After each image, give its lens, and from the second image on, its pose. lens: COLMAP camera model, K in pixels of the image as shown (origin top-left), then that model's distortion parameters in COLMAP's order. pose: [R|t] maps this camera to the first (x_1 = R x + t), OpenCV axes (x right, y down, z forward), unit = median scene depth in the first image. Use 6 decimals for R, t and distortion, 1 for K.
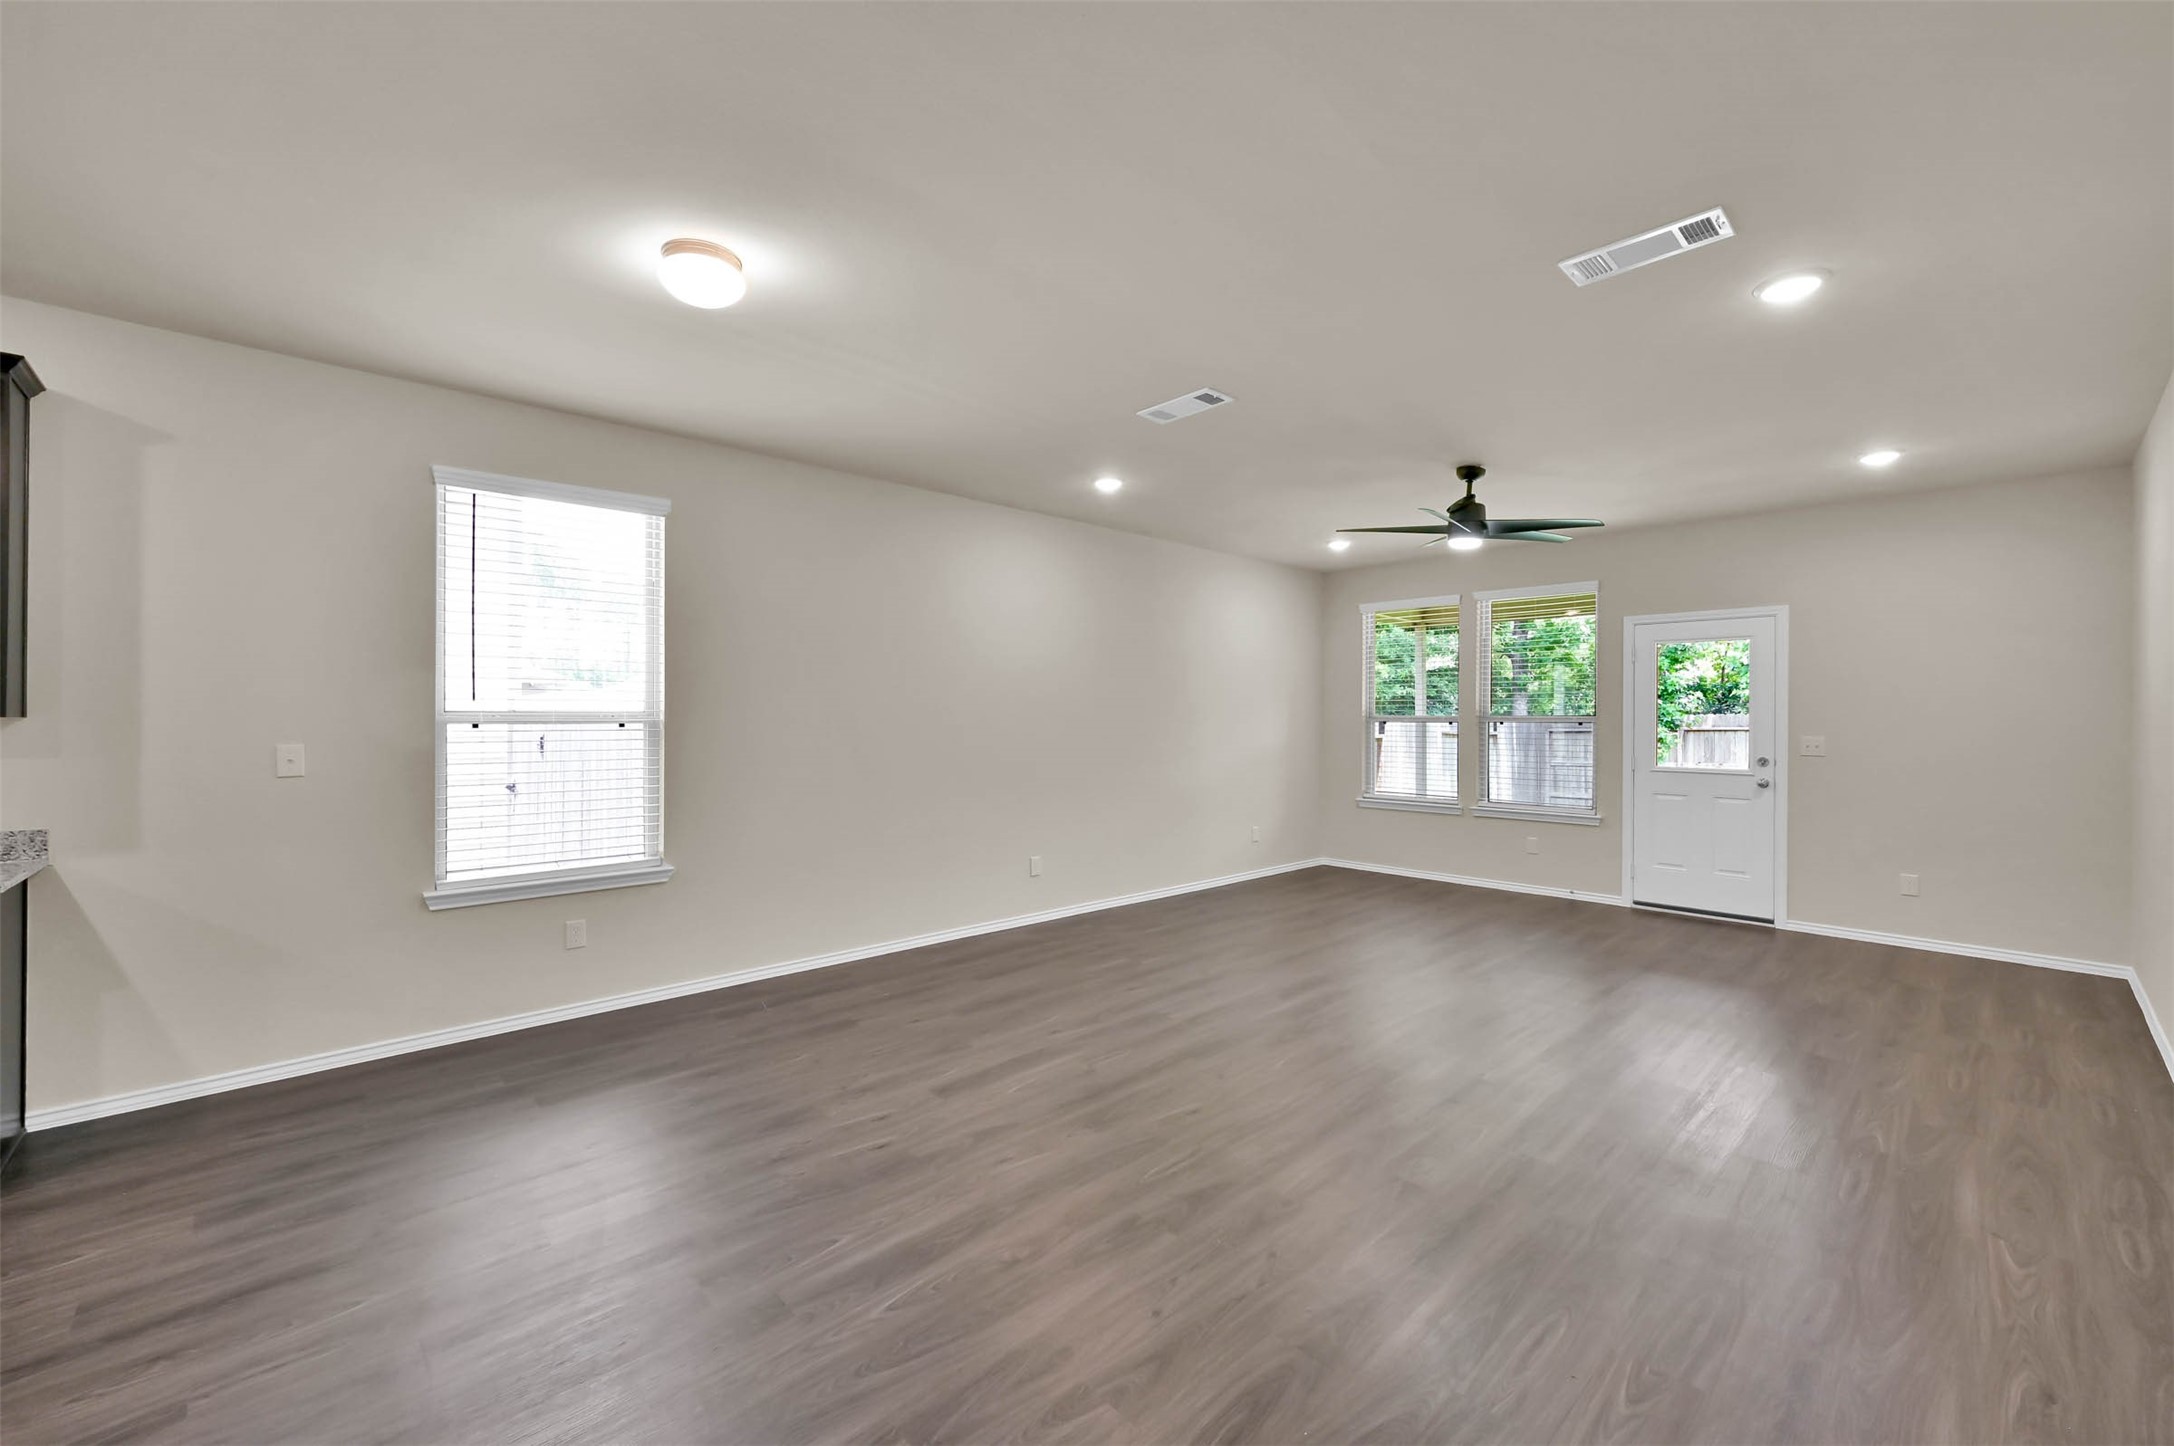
lens RADIAL K [[867.0, 0, 1087.0], [0, 867.0, 723.0], [0, 0, 1]] dist [-0.001366, -0.000293]
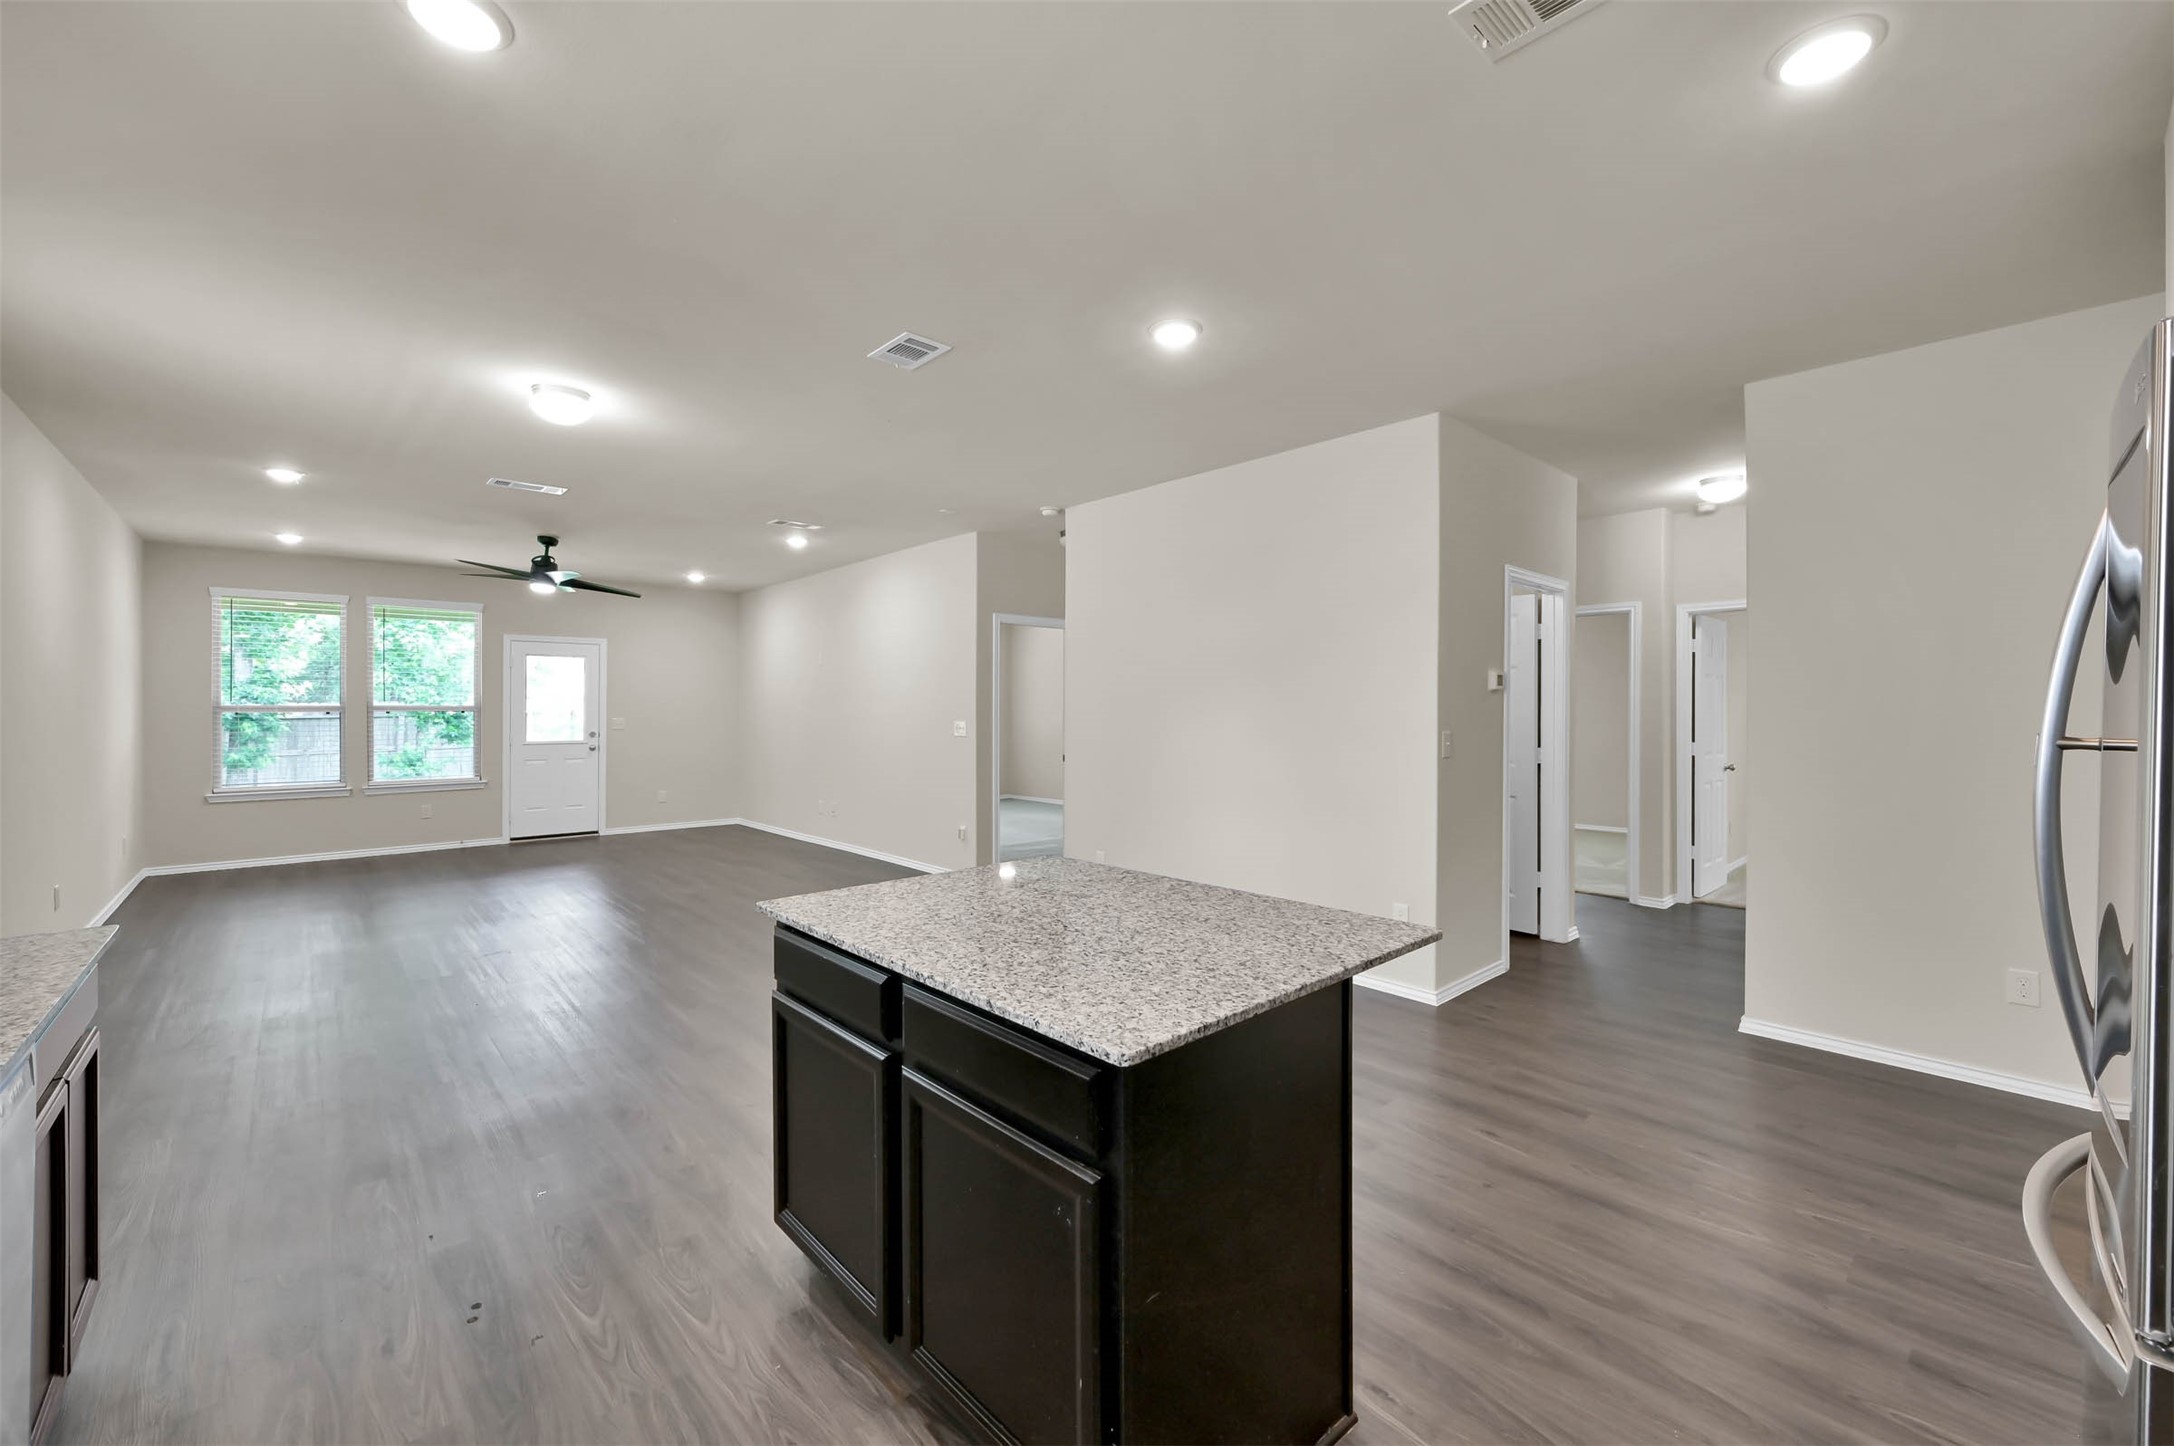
lens RADIAL K [[867.0, 0, 1087.0], [0, 867.0, 723.0], [0, 0, 1]] dist [-0.001366, -0.000293]
pose [[0.007330, -0.022411, 0.999722, -0.842764], [0.006737, 0.999727, 0.022362, -0.006492], [-0.999950, 0.006572, 0.007479, 0.067206]]
